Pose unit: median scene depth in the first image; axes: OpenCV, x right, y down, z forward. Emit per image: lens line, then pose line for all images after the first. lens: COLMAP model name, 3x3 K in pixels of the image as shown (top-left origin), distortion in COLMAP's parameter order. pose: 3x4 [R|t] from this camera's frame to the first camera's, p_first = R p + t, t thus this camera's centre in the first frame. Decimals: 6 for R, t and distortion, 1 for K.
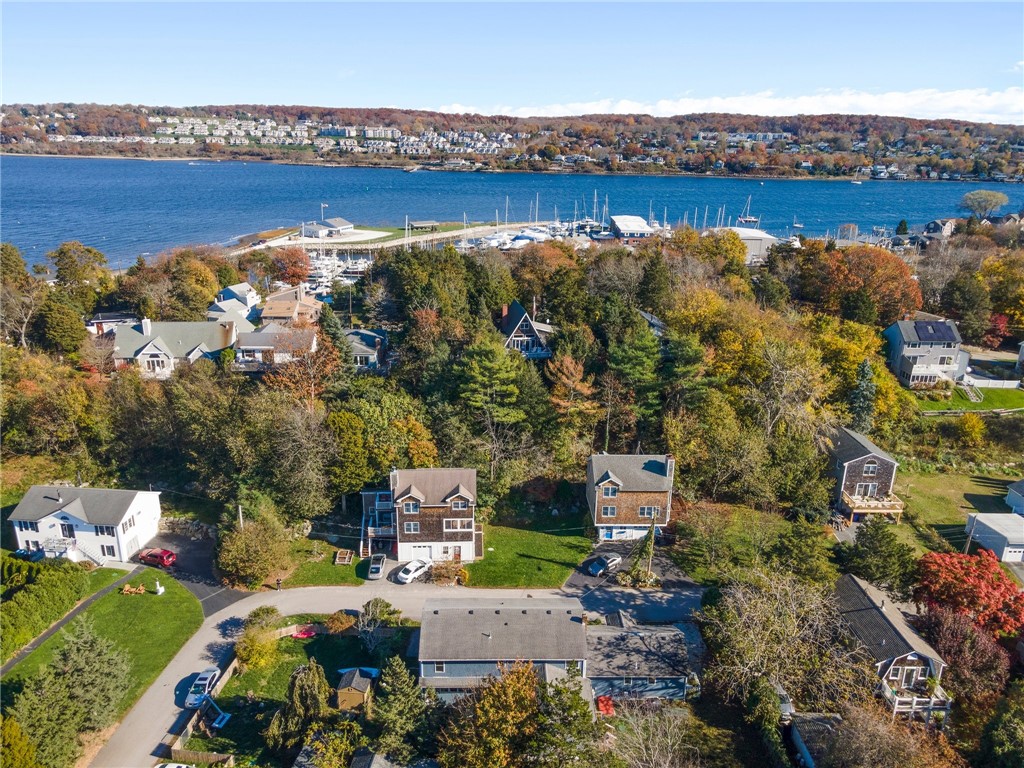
lens RADIAL K [[757.2, 0, 497.9], [0, 757.2, 401.9], [0, 0, 1]] dist [0.016984, 0.041578]
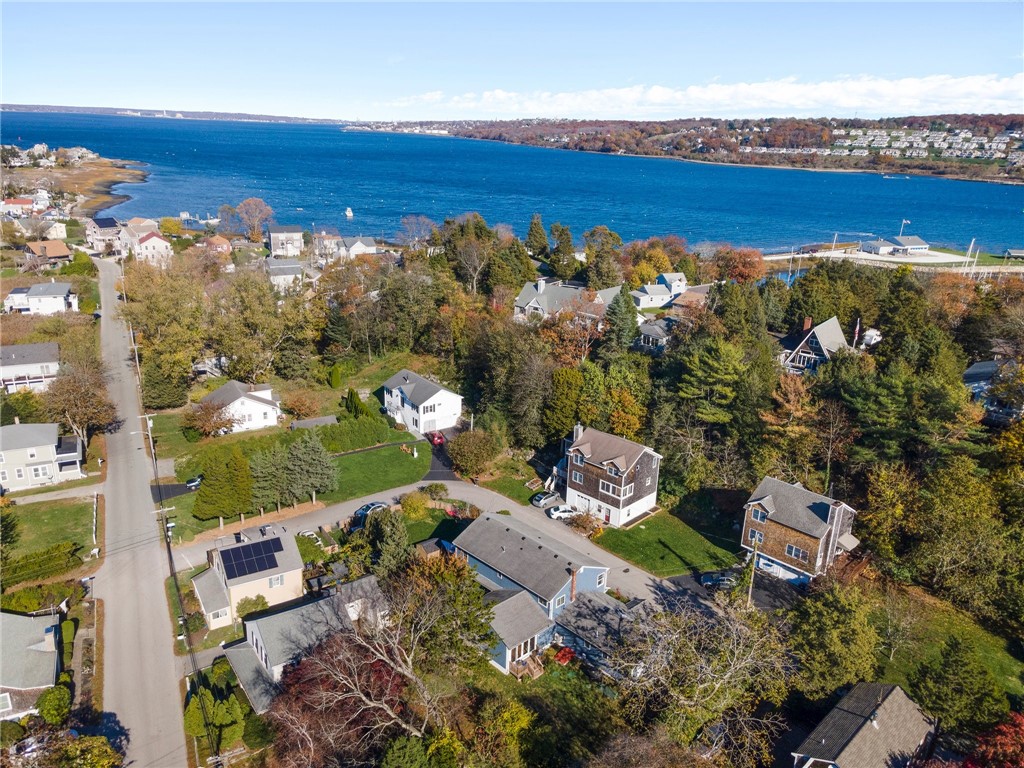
lens RADIAL K [[757.2, 0, 497.9], [0, 757.2, 401.9], [0, 0, 1]] dist [0.016984, 0.041578]
pose [[0.673240, 0.259525, -0.692384, 0.143946], [-0.269919, 0.958021, 0.096637, -0.005394], [0.688398, 0.121828, 0.715029, 0.021927]]
